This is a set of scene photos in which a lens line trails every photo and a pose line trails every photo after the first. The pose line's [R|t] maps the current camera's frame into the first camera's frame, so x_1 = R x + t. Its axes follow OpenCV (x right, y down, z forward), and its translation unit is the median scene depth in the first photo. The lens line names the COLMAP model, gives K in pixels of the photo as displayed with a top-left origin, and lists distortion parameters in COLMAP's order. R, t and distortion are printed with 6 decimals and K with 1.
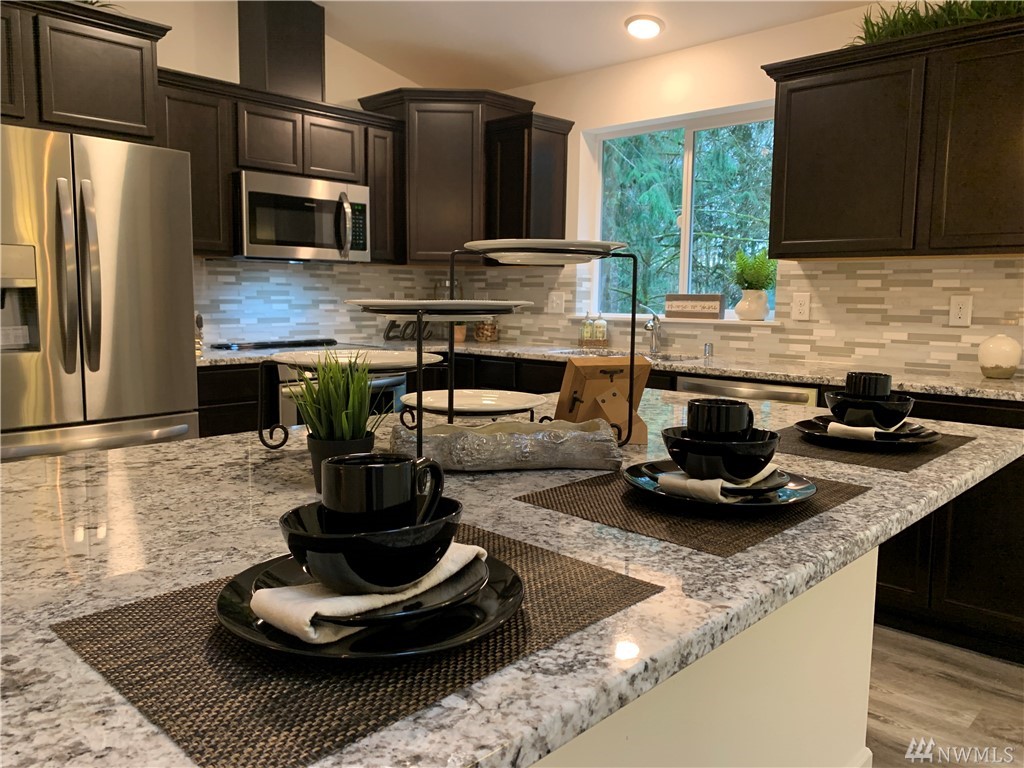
lens RADIAL K [[793.8, 0, 510.9], [0, 793.8, 383.9], [0, 0, 1]] dist [0.006346, 0.001037]
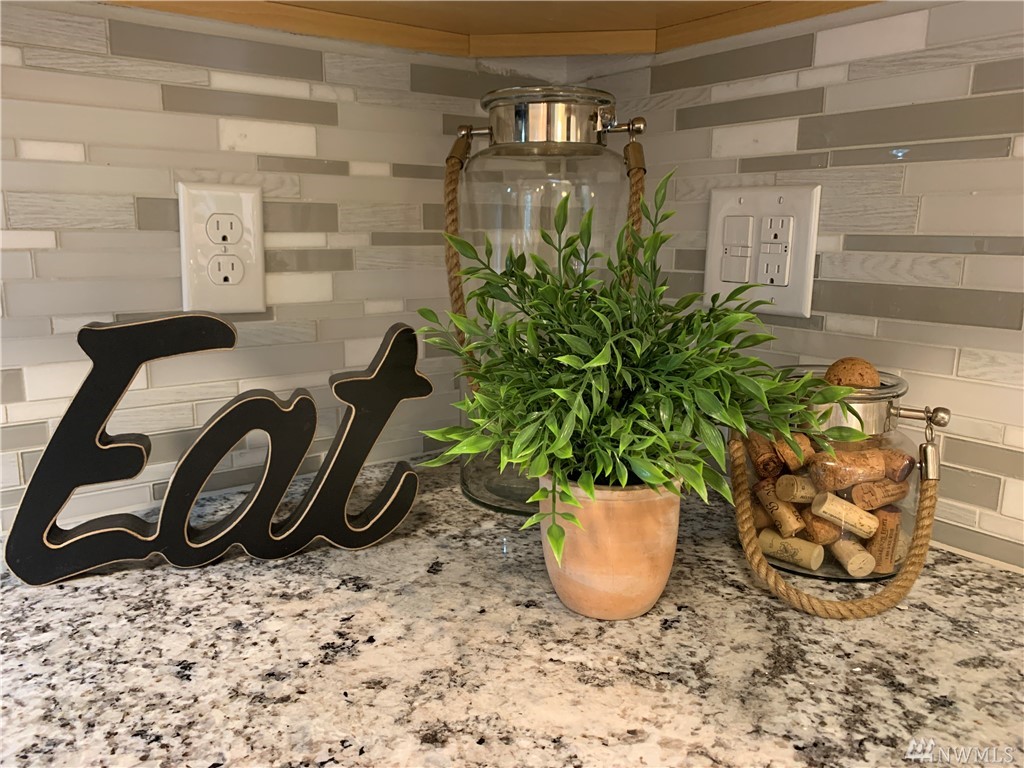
lens RADIAL K [[793.8, 0, 510.1], [0, 793.8, 381.7], [0, 0, 1]] dist [0.006346, 0.001037]
pose [[0.985220, 0.025789, -0.169340, -0.058844], [-0.012475, 0.996779, 0.079225, -0.091318], [0.170837, -0.075941, 0.982368, 0.849691]]
